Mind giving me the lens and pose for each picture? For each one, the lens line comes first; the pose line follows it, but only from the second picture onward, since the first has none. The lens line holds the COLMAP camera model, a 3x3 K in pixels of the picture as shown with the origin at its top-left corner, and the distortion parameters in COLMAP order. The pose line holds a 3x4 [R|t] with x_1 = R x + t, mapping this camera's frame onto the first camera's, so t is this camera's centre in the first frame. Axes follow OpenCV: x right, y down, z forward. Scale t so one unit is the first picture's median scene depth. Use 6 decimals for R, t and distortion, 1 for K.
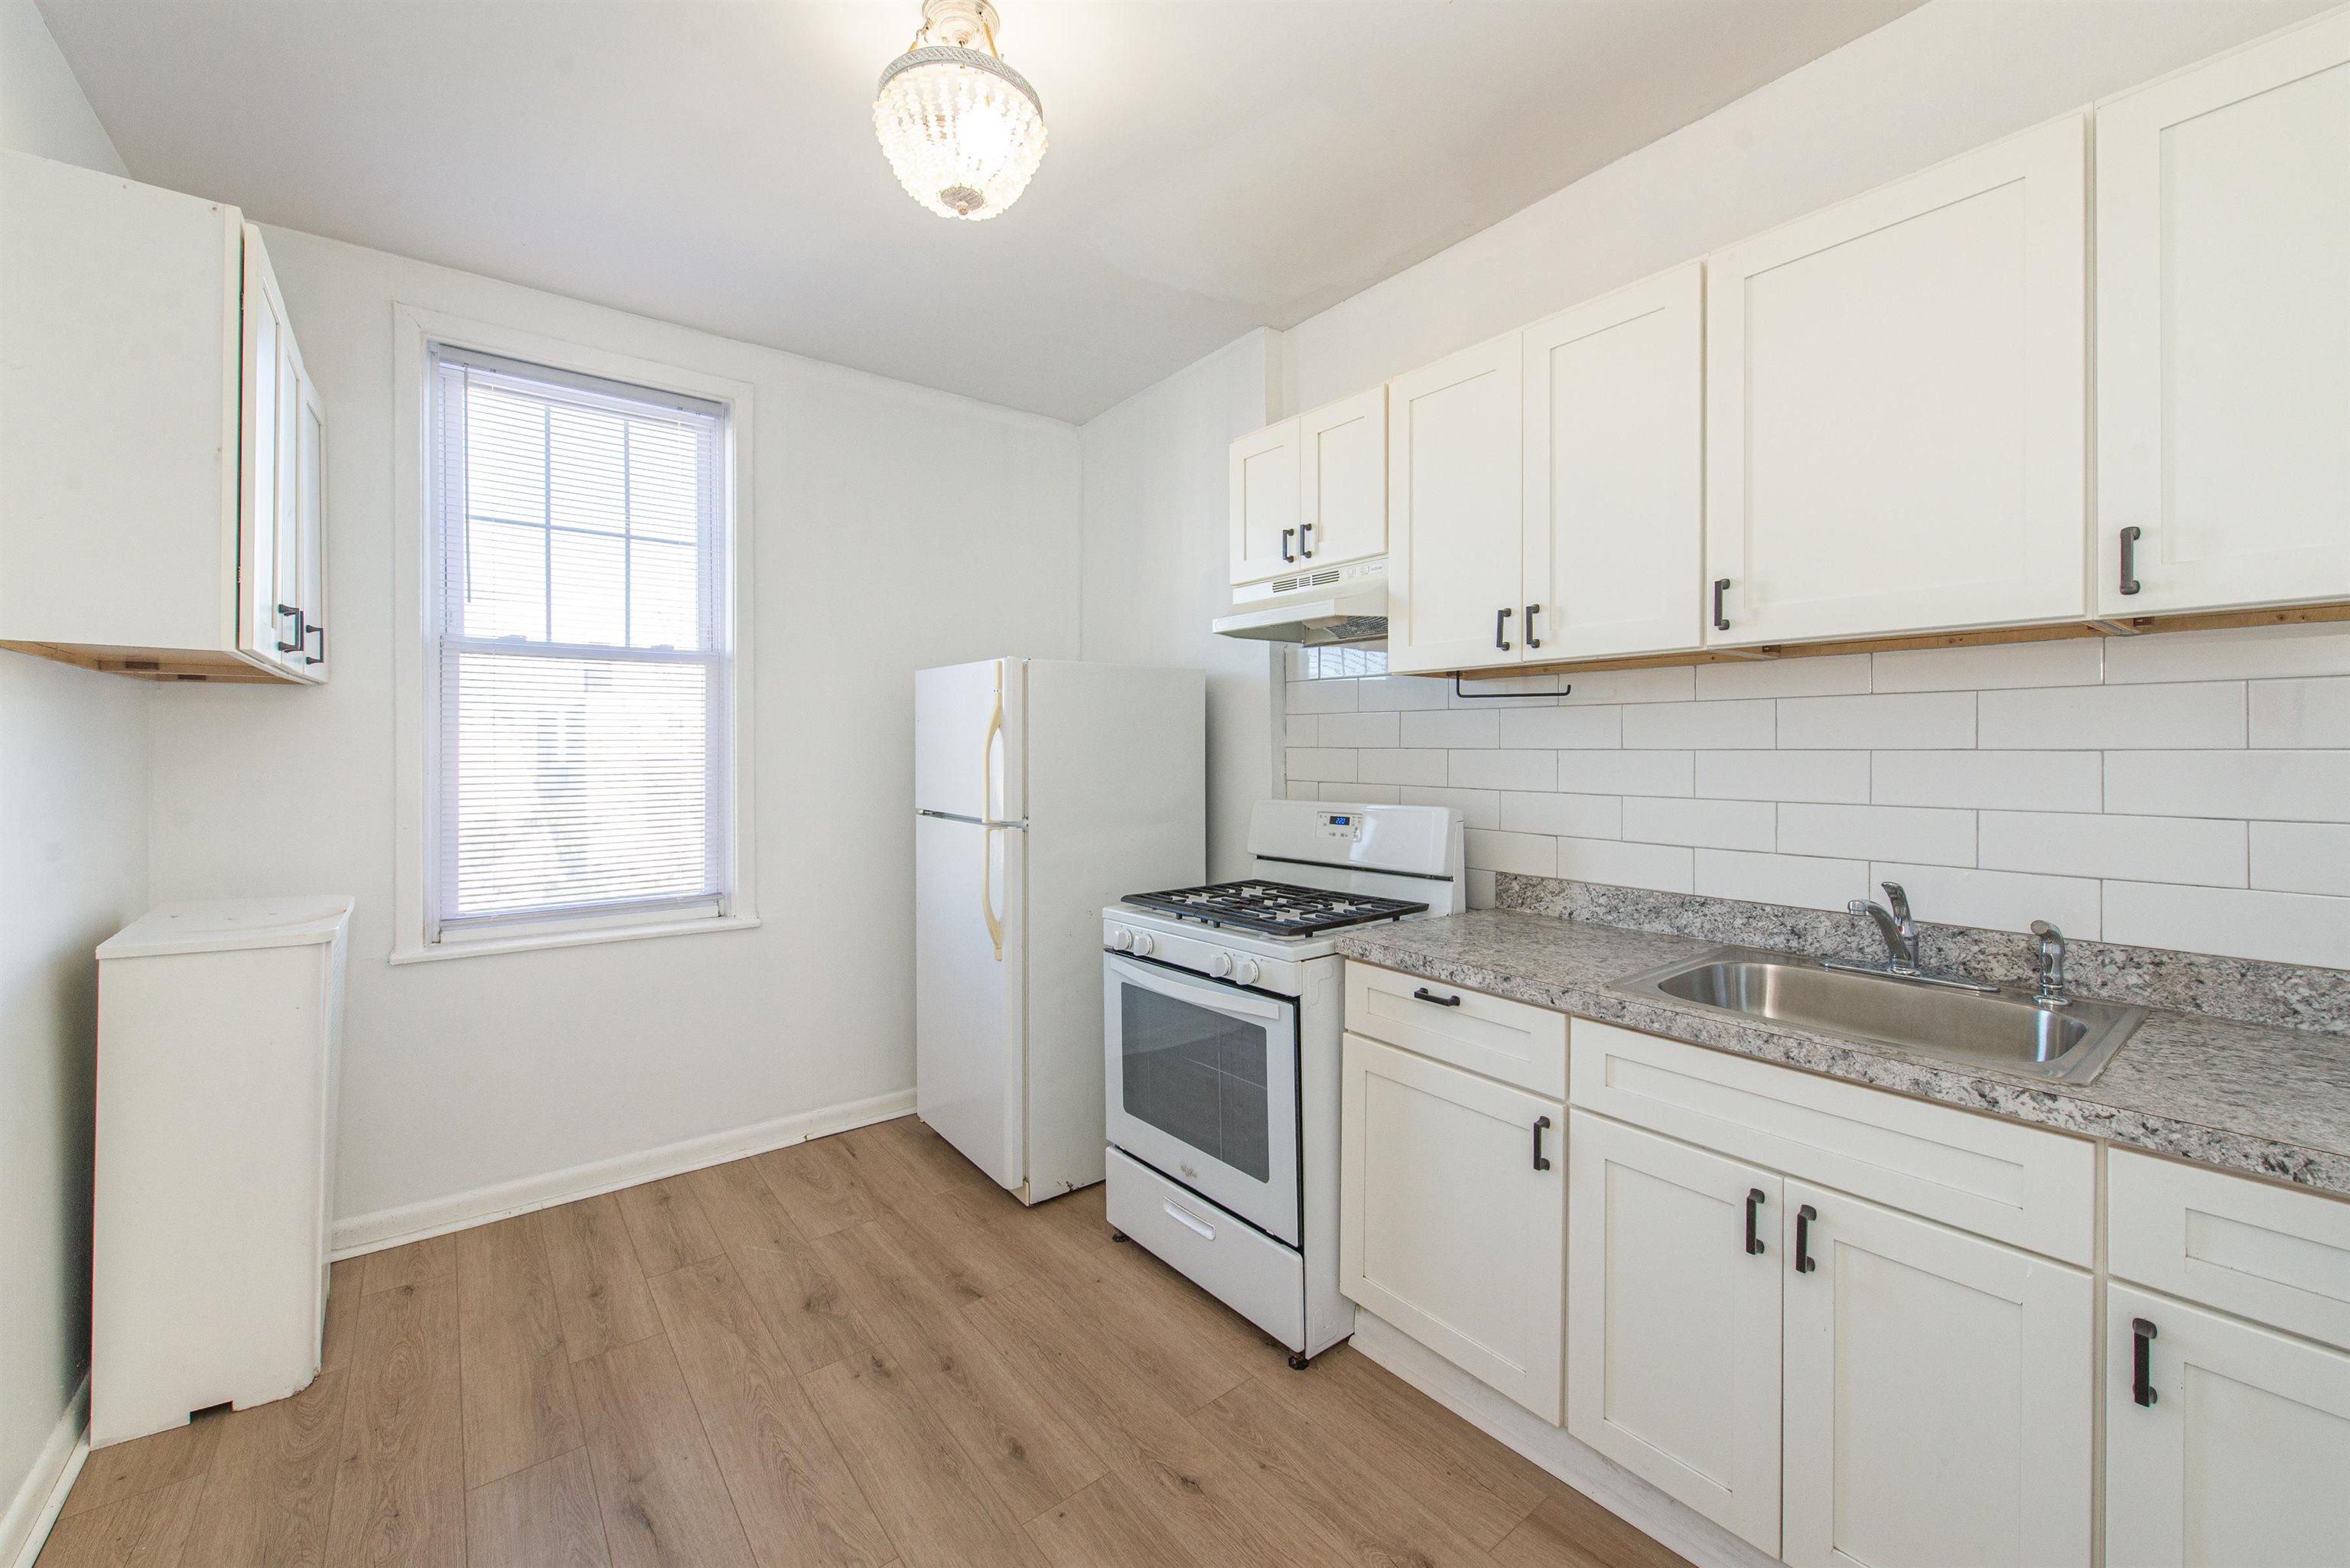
lens RADIAL K [[935.4, 0, 1164.4], [0, 935.4, 763.2], [0, 0, 1]] dist [-0.002977, -0.000579]
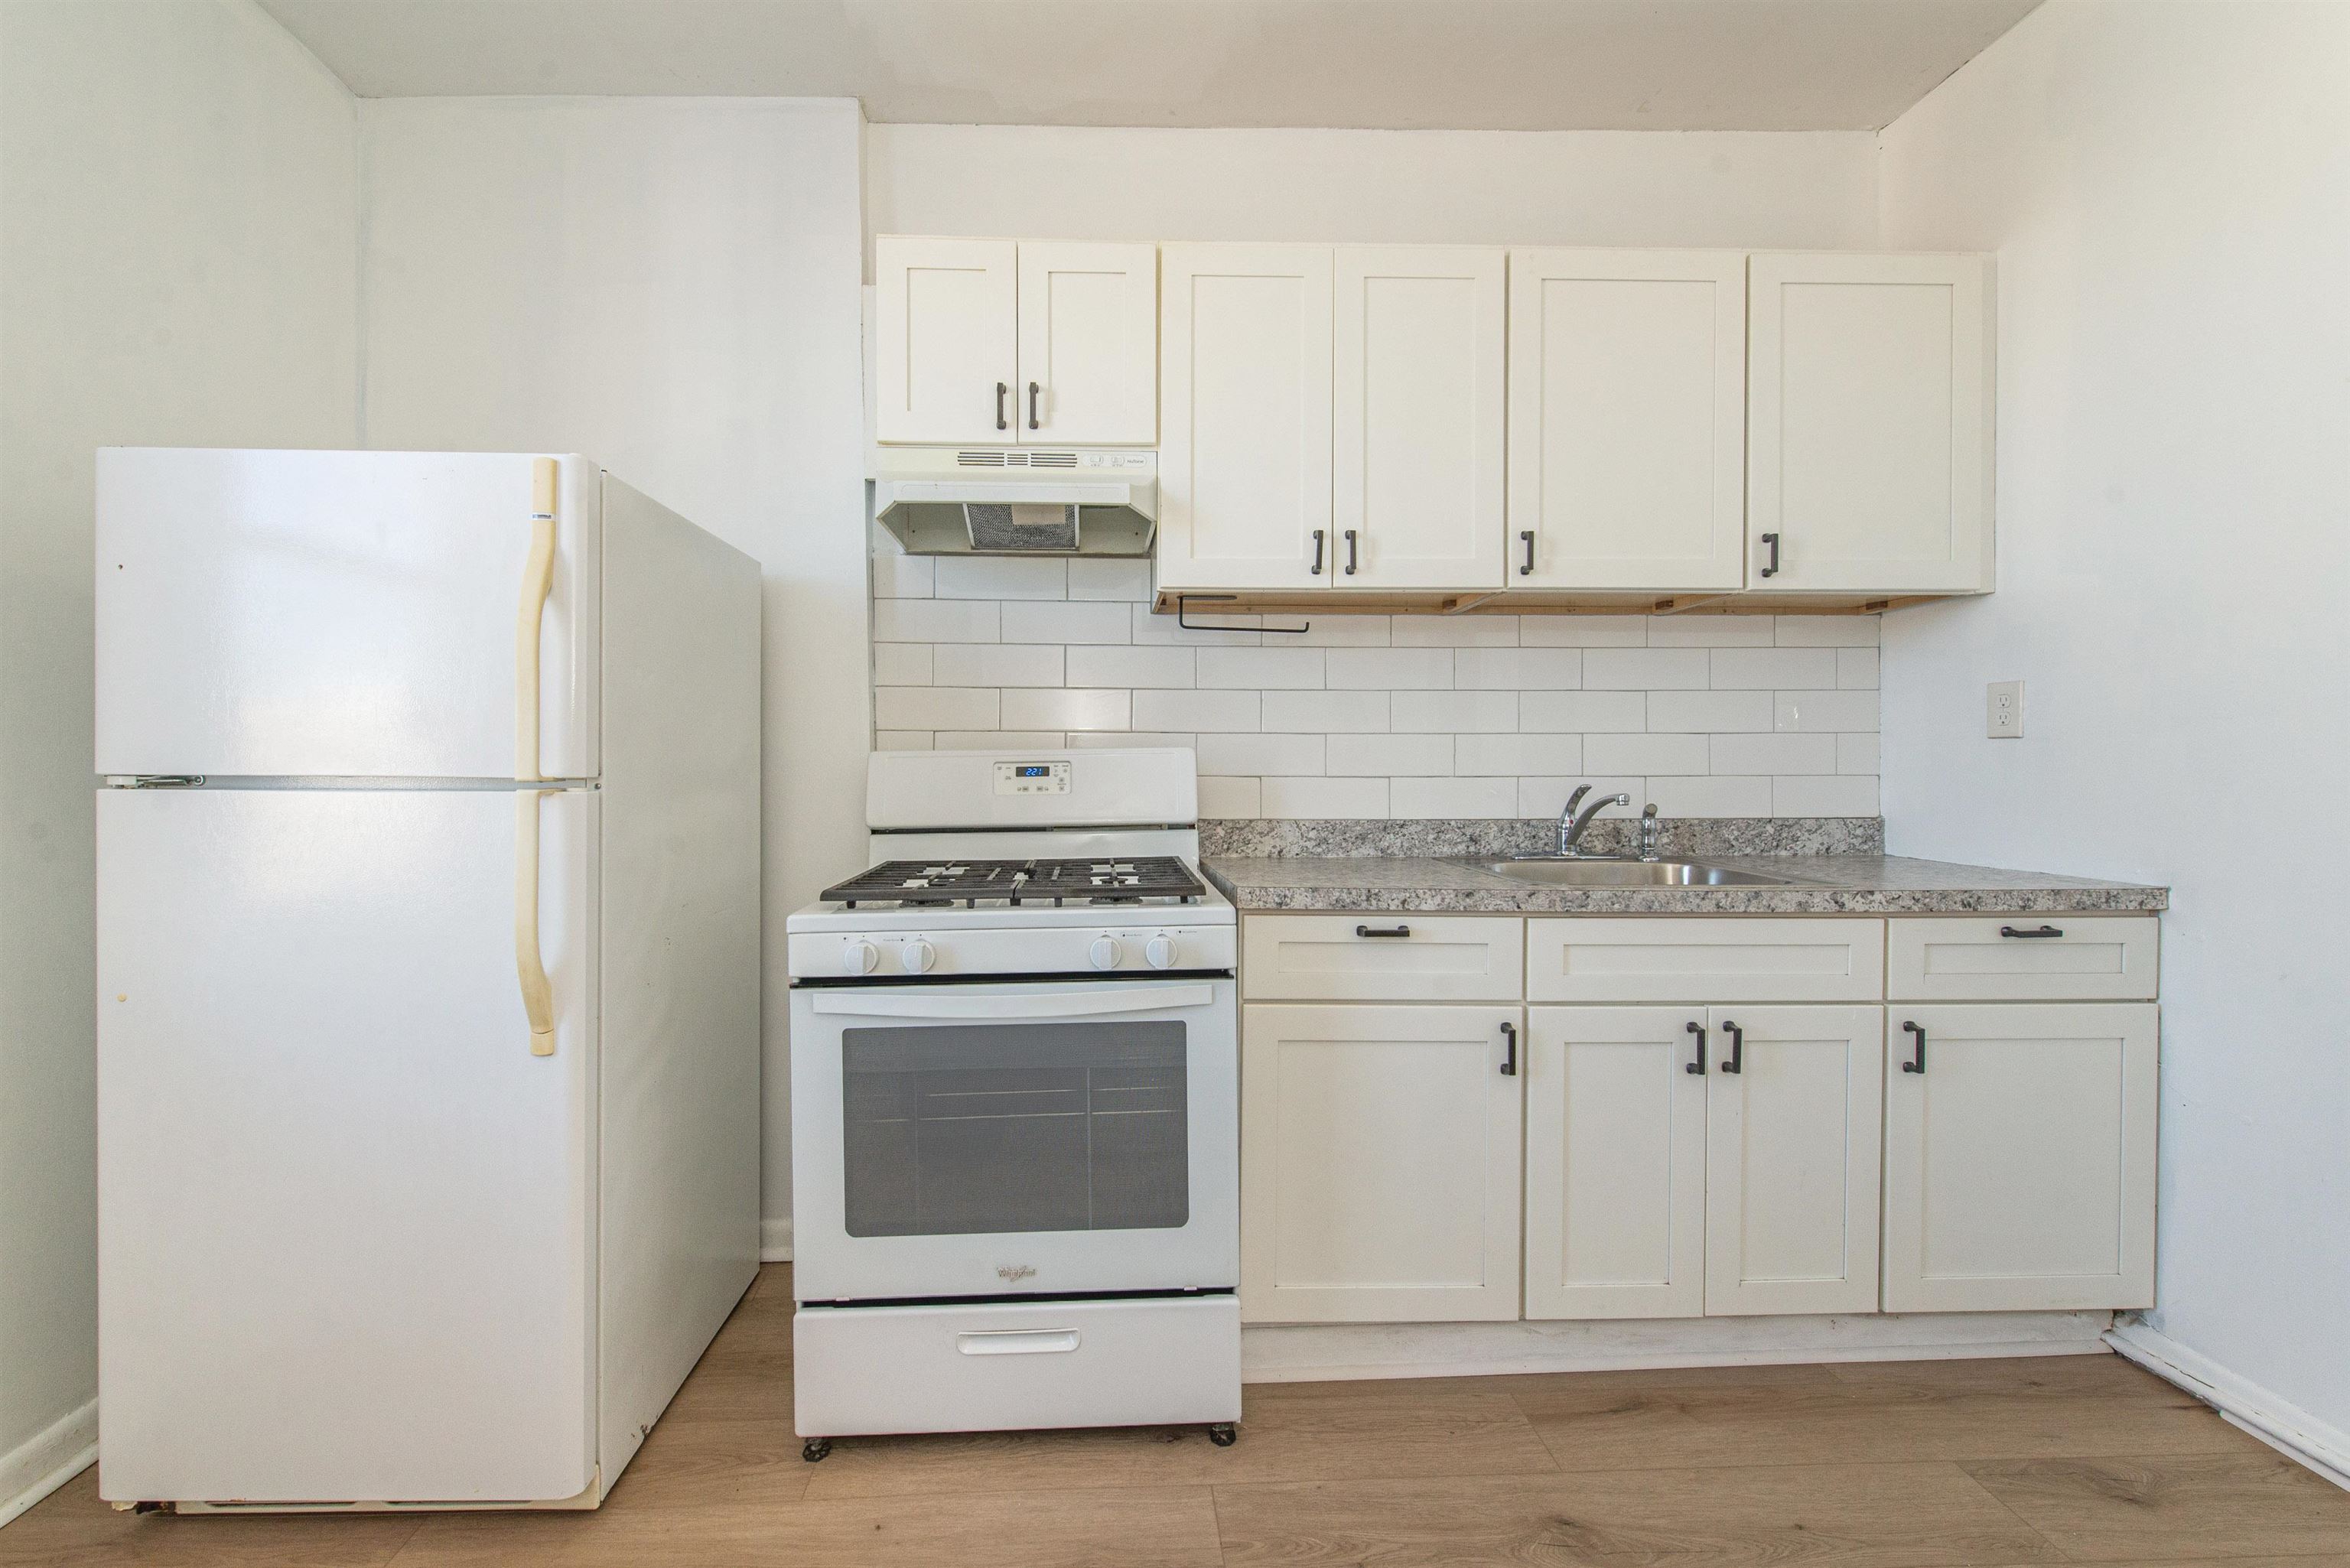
lens RADIAL K [[934.0, 0, 1167.3], [0, 934.0, 776.7], [0, 0, 1]] dist [0.003050, 0.000045]
pose [[0.584857, -0.011777, 0.811051, -0.553665], [0.012309, 0.999908, 0.005643, 0.087970], [-0.811043, 0.006683, 0.584948, 0.615394]]
